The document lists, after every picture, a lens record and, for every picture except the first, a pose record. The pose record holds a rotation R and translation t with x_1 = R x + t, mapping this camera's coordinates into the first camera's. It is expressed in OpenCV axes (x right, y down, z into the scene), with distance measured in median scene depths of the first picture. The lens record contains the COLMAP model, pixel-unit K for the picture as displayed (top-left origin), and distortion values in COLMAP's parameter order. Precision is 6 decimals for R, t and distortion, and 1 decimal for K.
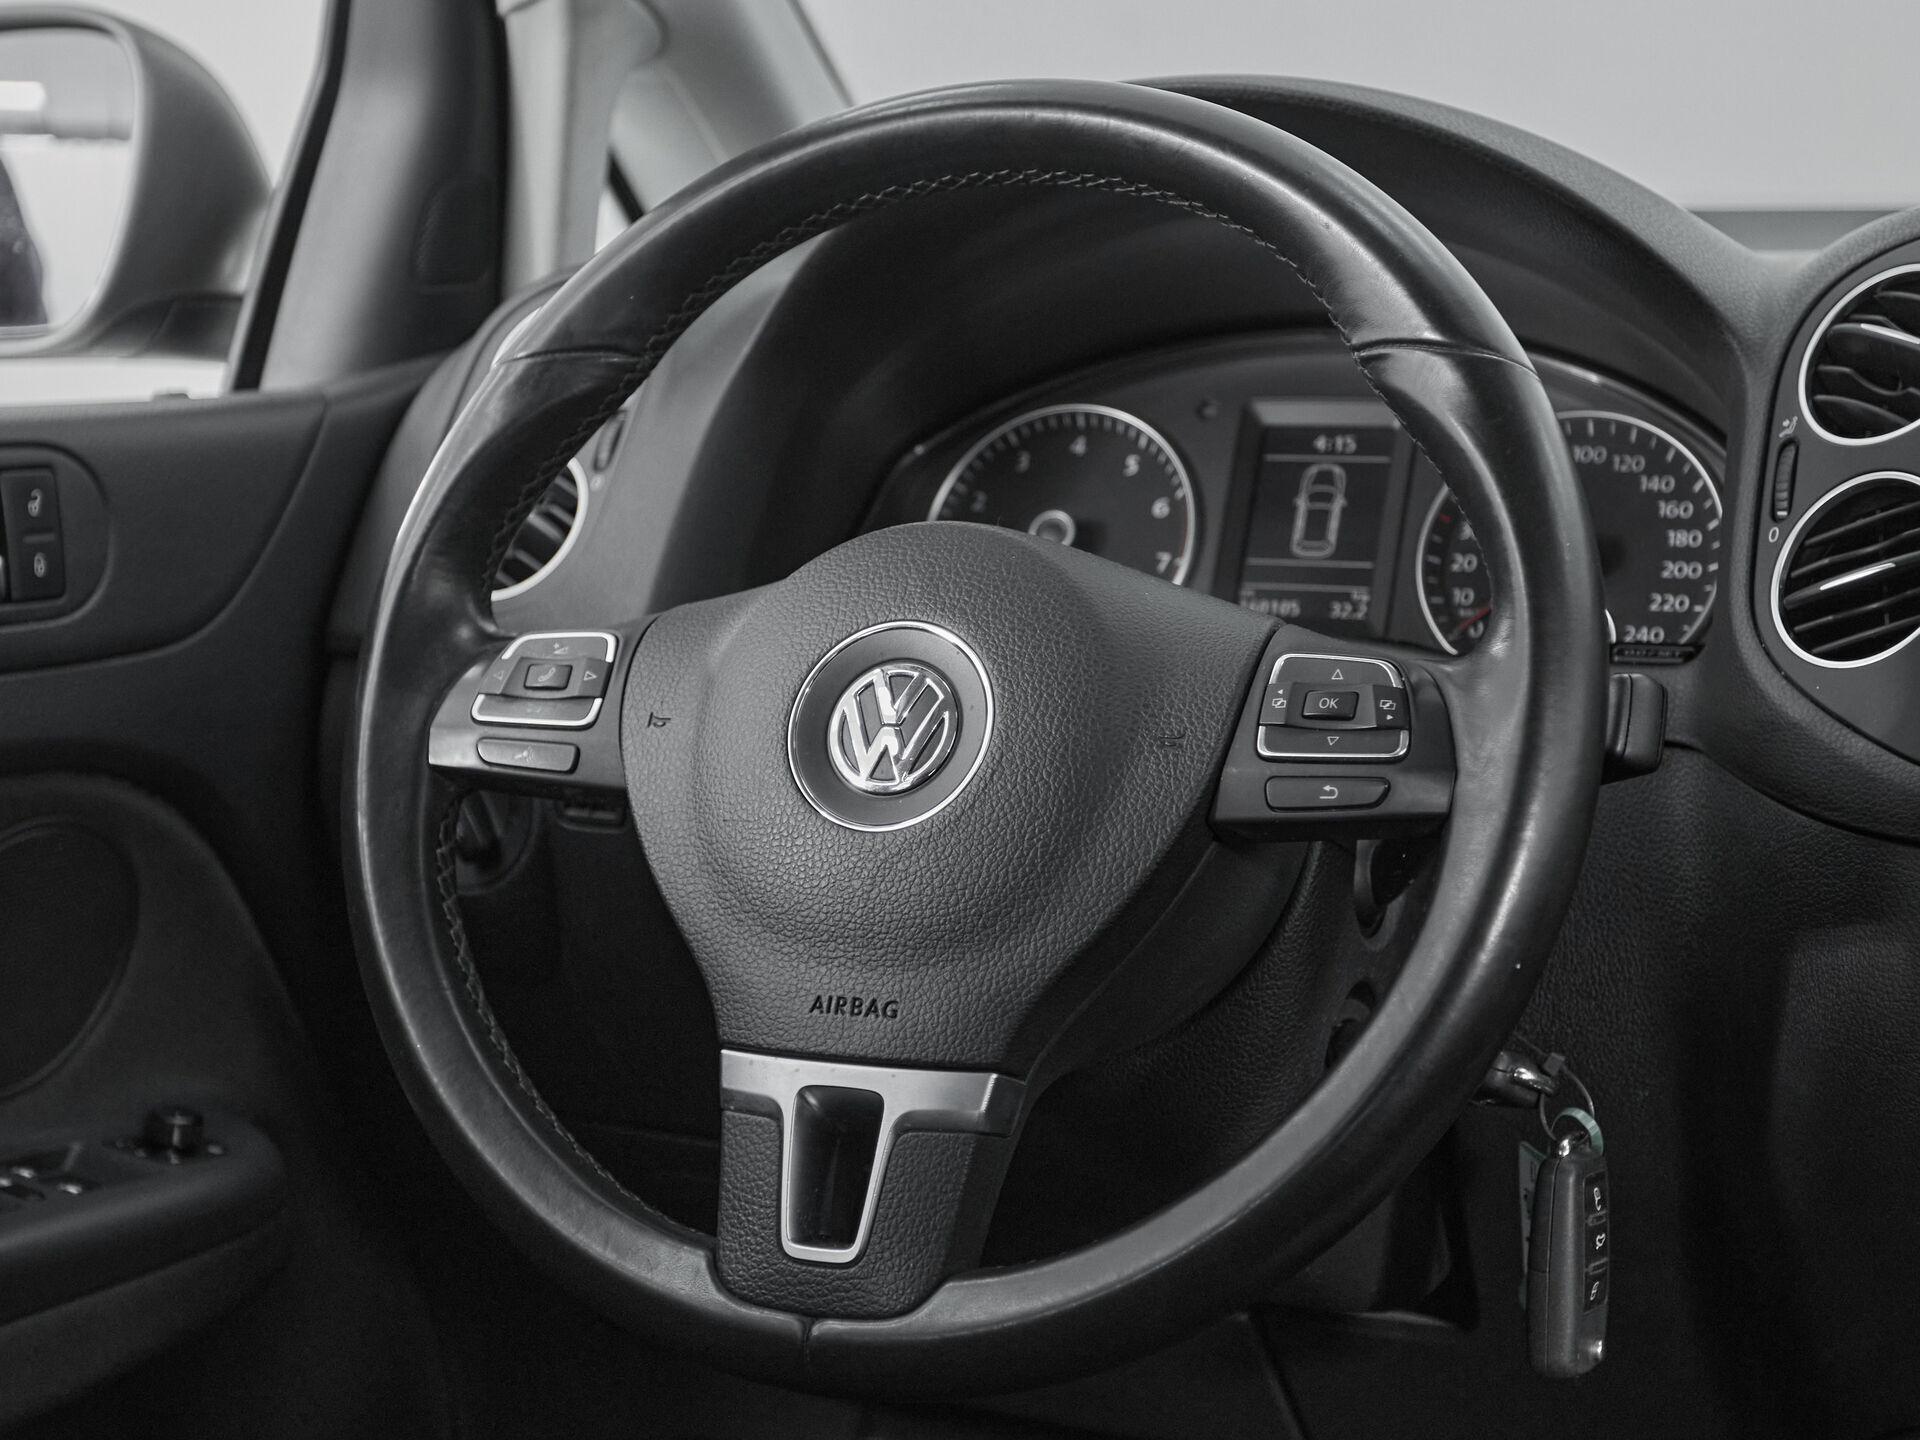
lens RADIAL K [[3360.6, 0, 960.0], [0, 3360.6, 720.0], [0, 0, 1]] dist [0.018469, 0.064814]
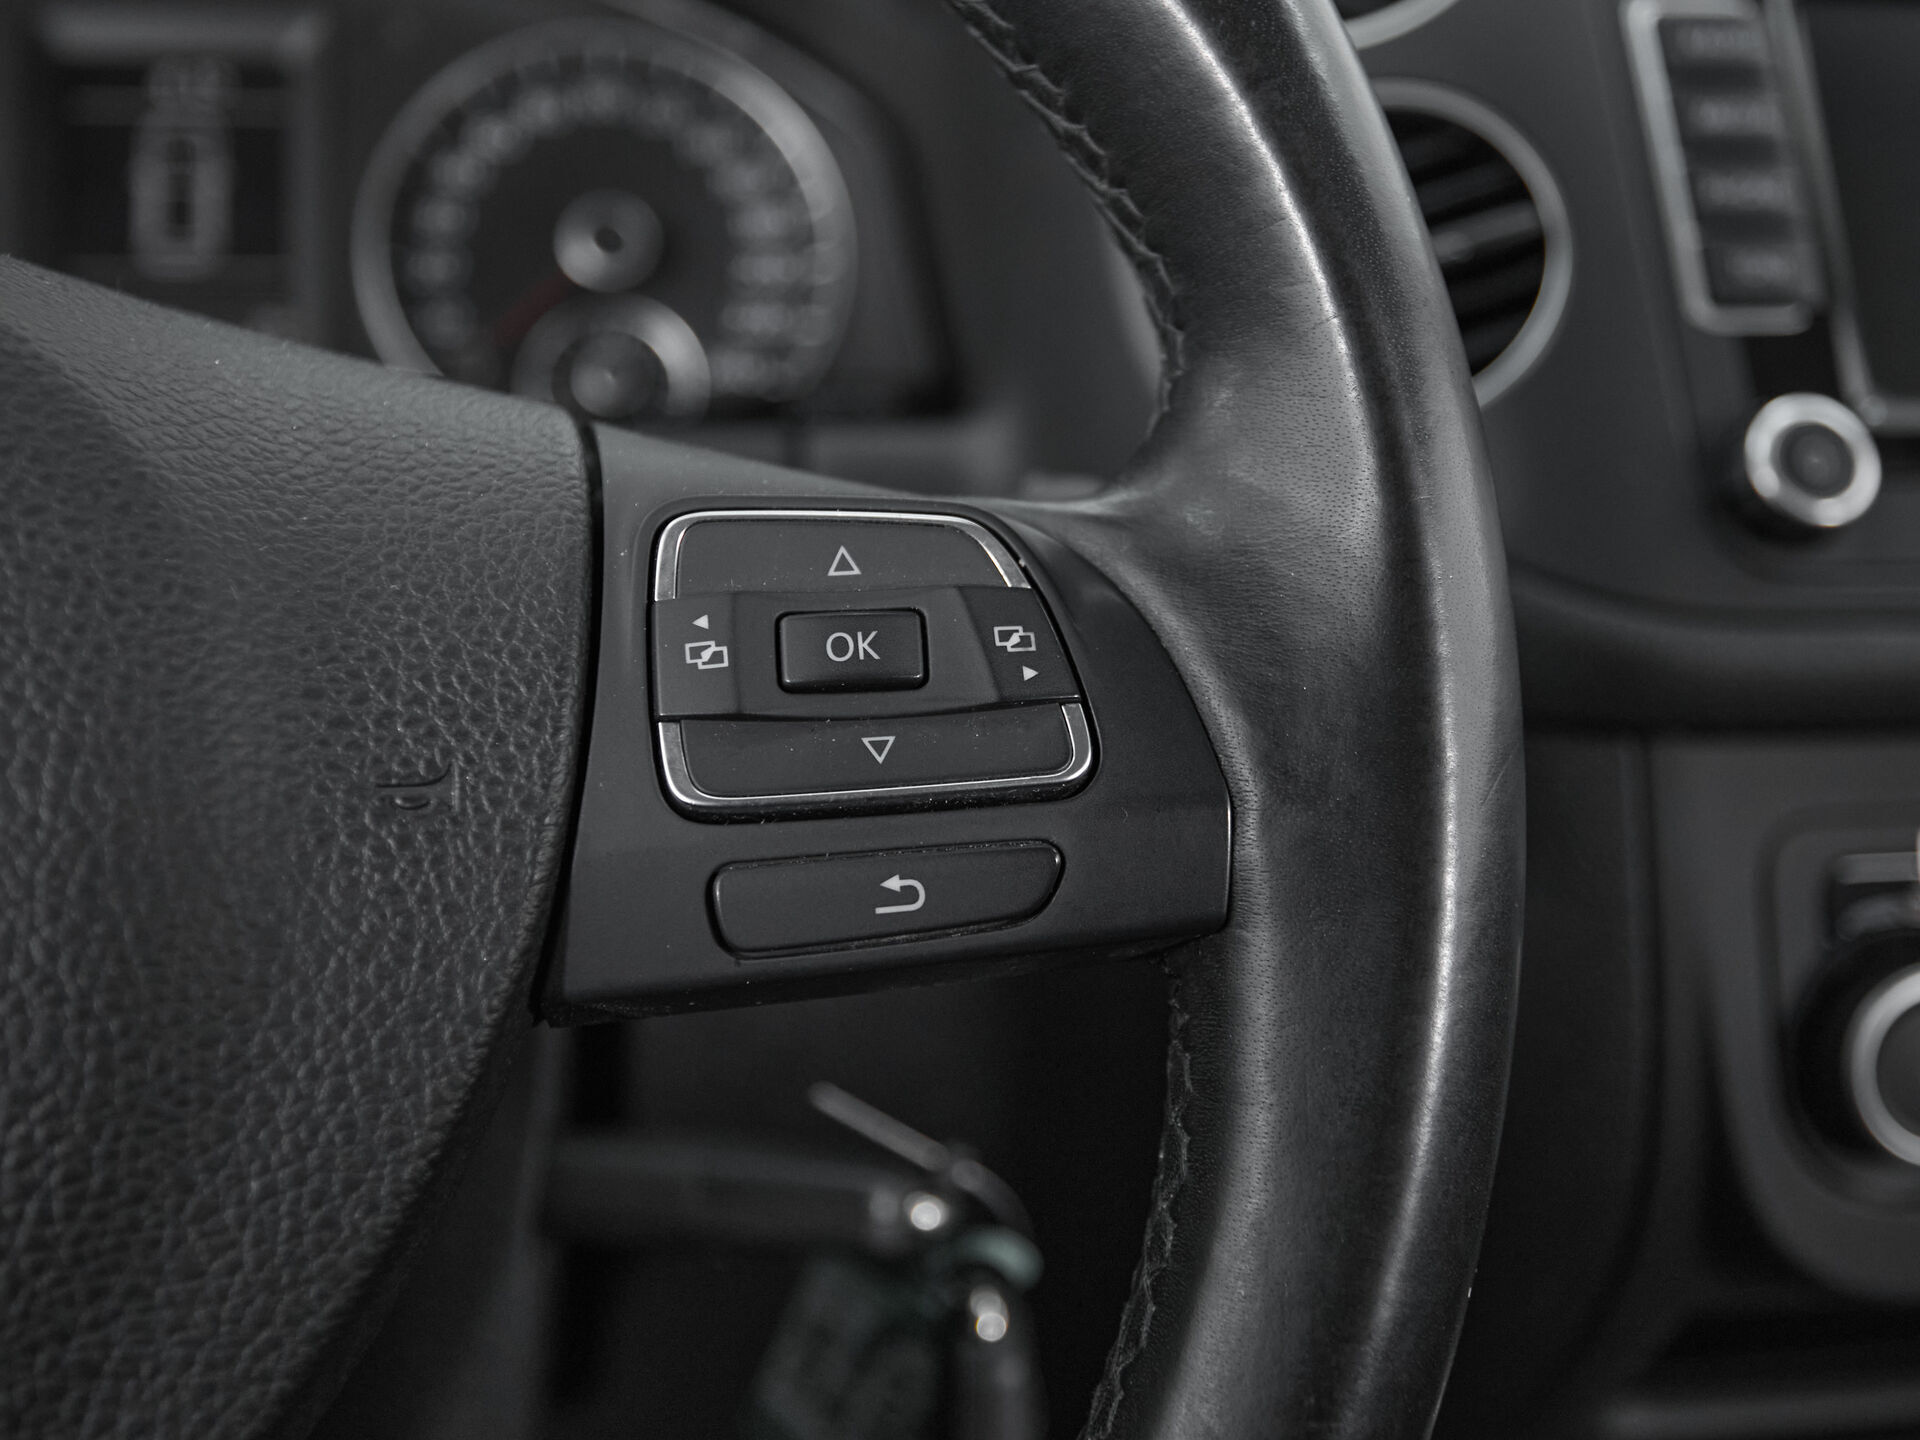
lens RADIAL K [[2185.2, 0, 959.1], [0, 2185.2, 676.1], [0, 0, 1]] dist [-0.022500, -0.020175]
pose [[0.824402, -0.125833, 0.551840, -0.012354], [0.048629, 0.987116, 0.152439, -0.034766], [-0.563912, -0.098835, 0.819899, 0.733879]]
